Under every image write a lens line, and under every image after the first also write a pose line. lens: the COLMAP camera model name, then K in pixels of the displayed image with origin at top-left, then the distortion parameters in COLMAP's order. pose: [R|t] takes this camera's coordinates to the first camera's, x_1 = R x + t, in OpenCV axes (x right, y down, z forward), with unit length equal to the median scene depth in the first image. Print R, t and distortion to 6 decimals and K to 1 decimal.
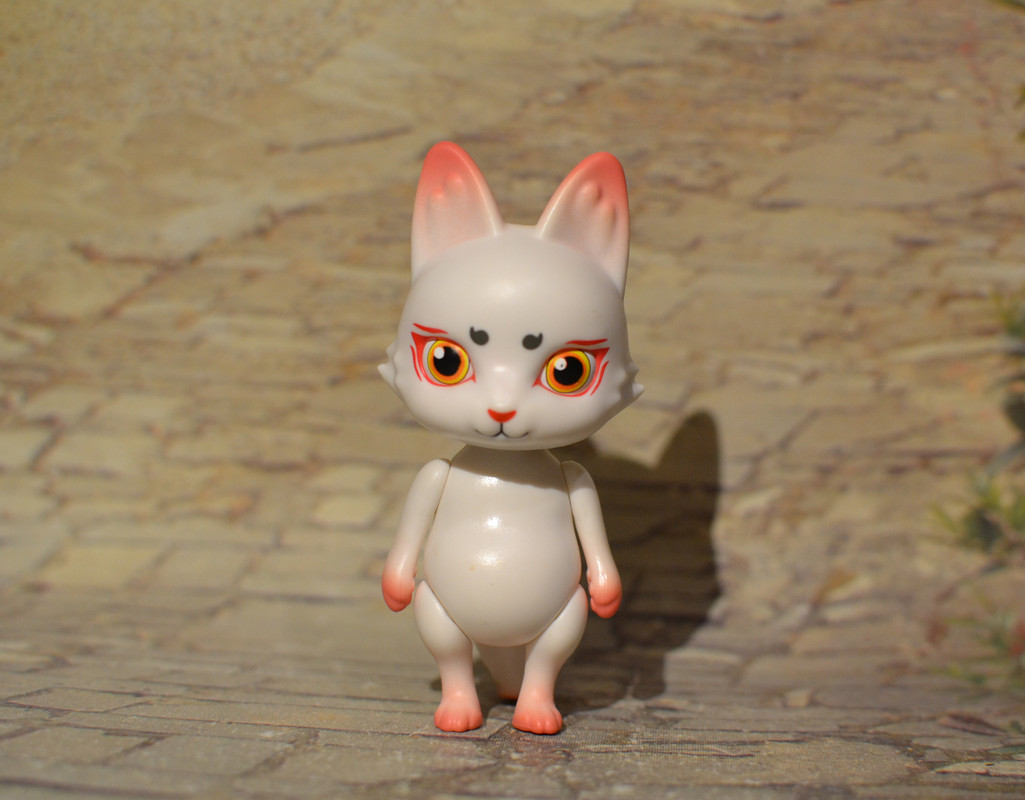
lens RADIAL K [[1989.2, 0, 486.1], [0, 1989.2, 404.2], [0, 0, 1]] dist [-0.222438, 0.116888]
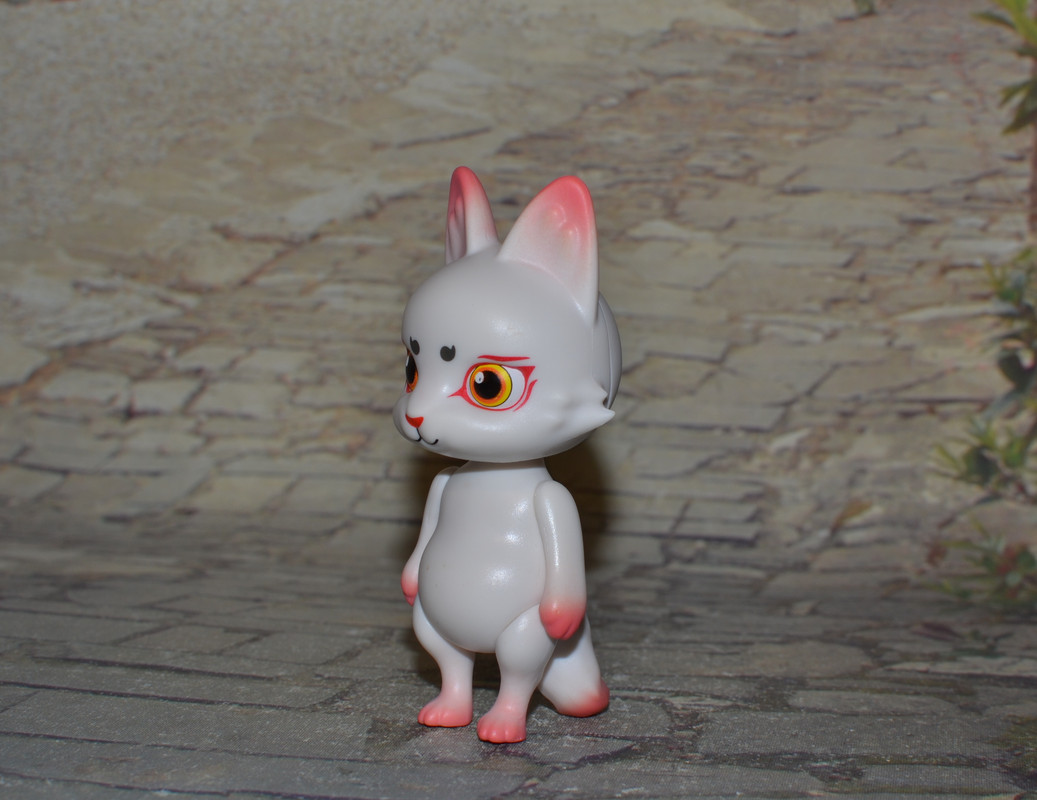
lens RADIAL K [[2061.4, 0, 518.5], [0, 2061.4, 400.0], [0, 0, 1]] dist [-0.206689, 0.020660]
pose [[0.995240, -0.000825, -0.097447, 0.100916], [0.005461, 0.998865, 0.047312, -0.035214], [0.097297, -0.047619, 0.994116, -0.238288]]
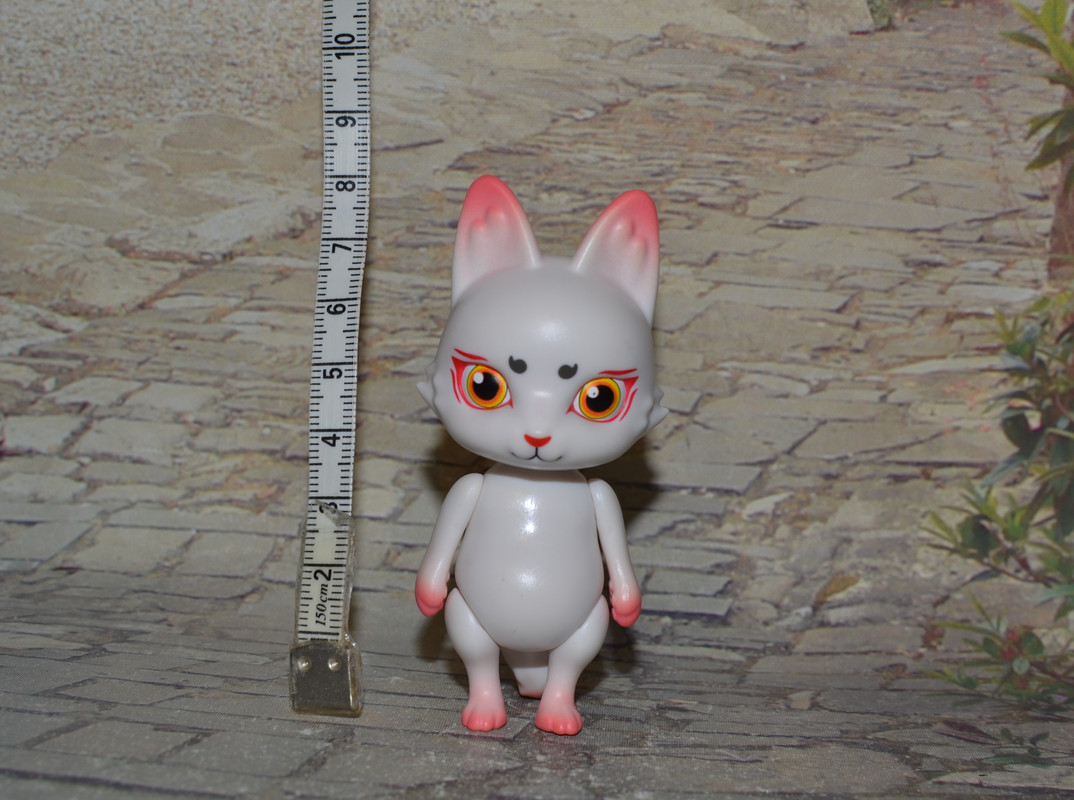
lens RADIAL K [[2044.0, 0, 479.0], [0, 2044.0, 375.9], [0, 0, 1]] dist [-0.200897, -0.012238]
pose [[0.999567, 0.025717, 0.014302, -0.031767], [-0.026097, 0.999292, 0.027099, -0.045963], [-0.013595, -0.027461, 0.999530, -0.072053]]
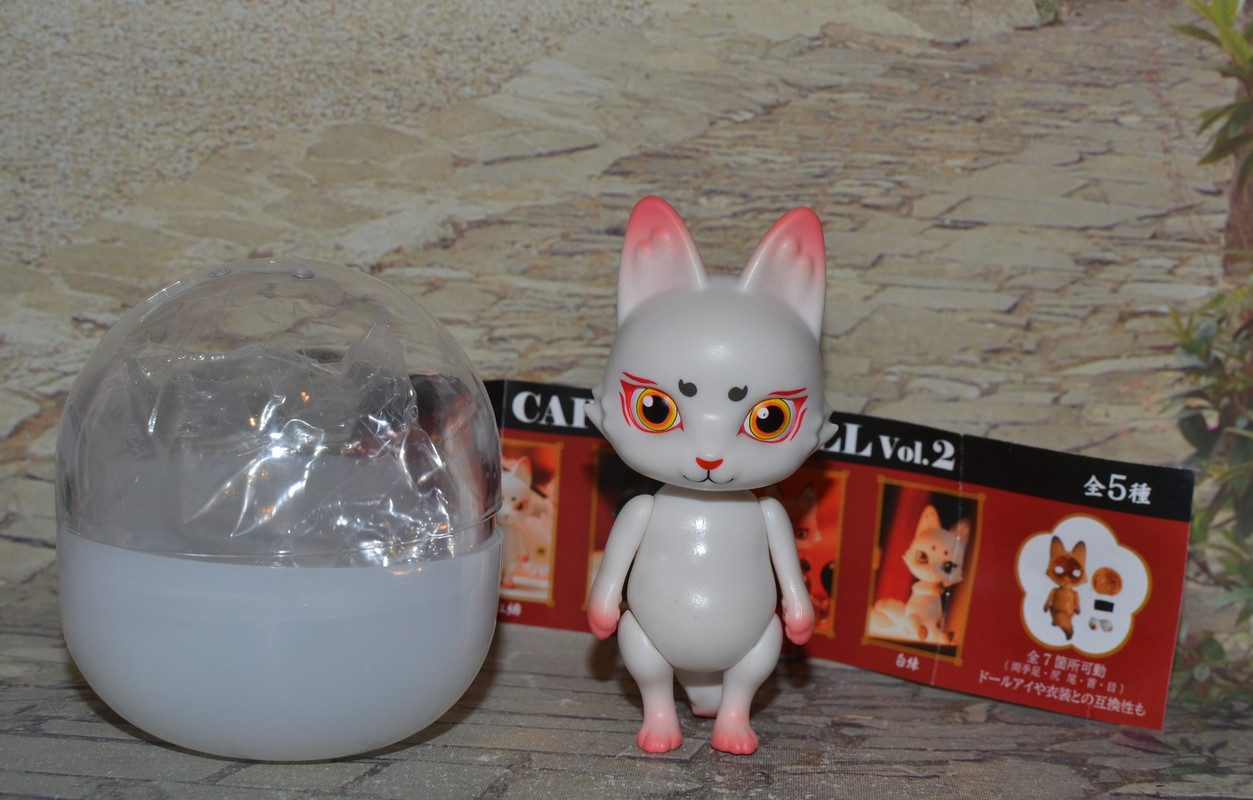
lens RADIAL K [[2383.7, 0, 629.7], [0, 2383.7, 417.4], [0, 0, 1]] dist [-0.188555, -0.120056]
pose [[0.999609, 0.001871, 0.027895, -0.056122], [-0.003681, 0.997882, 0.064950, -0.081140], [-0.027714, -0.065028, 0.997499, -0.216671]]
